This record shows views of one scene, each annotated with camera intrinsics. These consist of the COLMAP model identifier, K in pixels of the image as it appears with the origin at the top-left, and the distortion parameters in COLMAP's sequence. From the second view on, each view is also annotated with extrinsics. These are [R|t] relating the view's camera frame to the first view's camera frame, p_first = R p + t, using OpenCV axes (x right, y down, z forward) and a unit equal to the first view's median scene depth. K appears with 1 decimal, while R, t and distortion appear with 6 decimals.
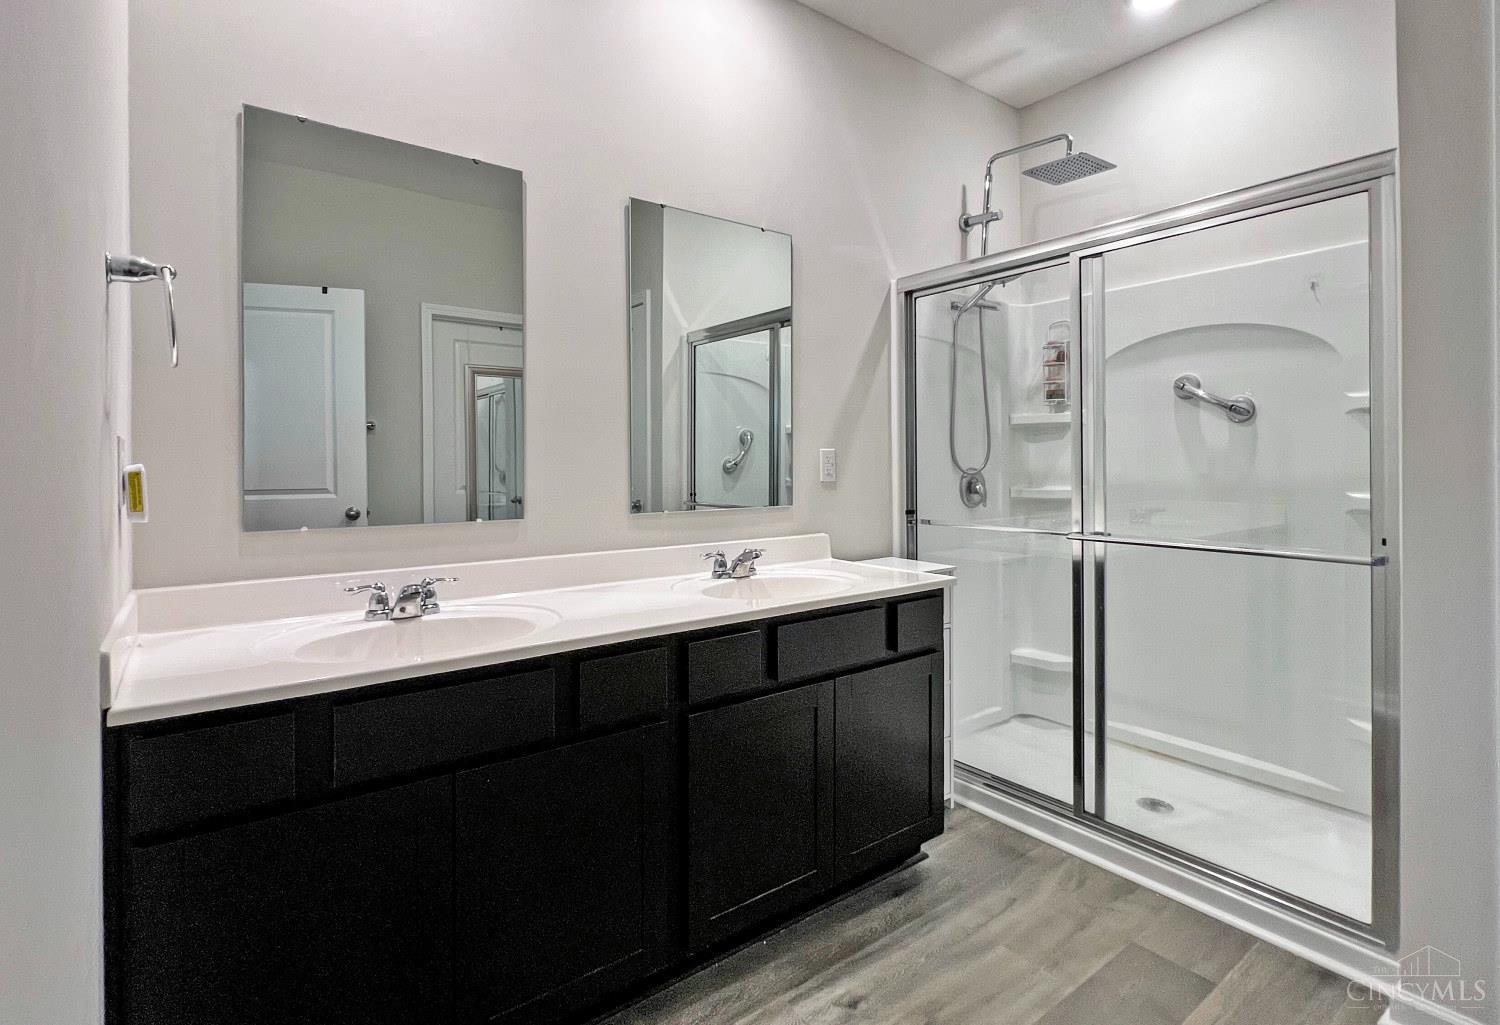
lens RADIAL K [[598.7, 0, 751.2], [0, 598.7, 464.9], [0, 0, 1]] dist [-0.001472, 0.000252]
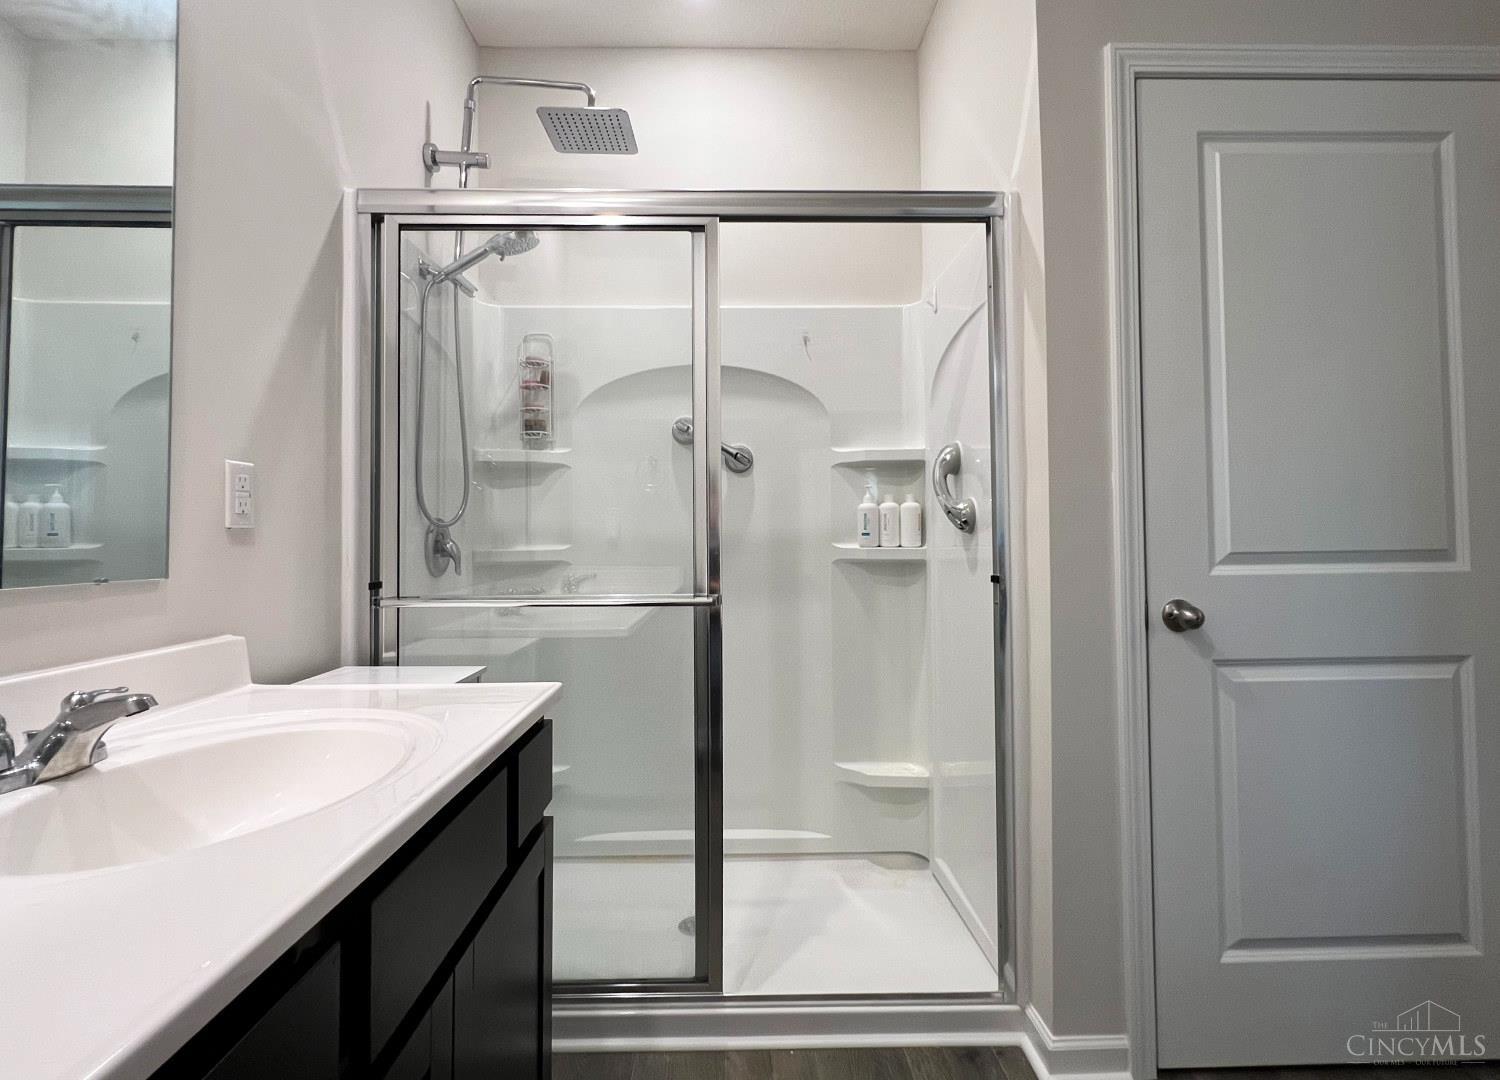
lens RADIAL K [[732.8, 0, 747.2], [0, 732.8, 516.0], [0, 0, 1]] dist [-0.008141, -0.000458]
pose [[0.620966, 0.025209, 0.783432, -0.065627], [-0.007715, 0.999631, -0.026050, 0.024013], [-0.783800, 0.010132, 0.620931, 0.243031]]
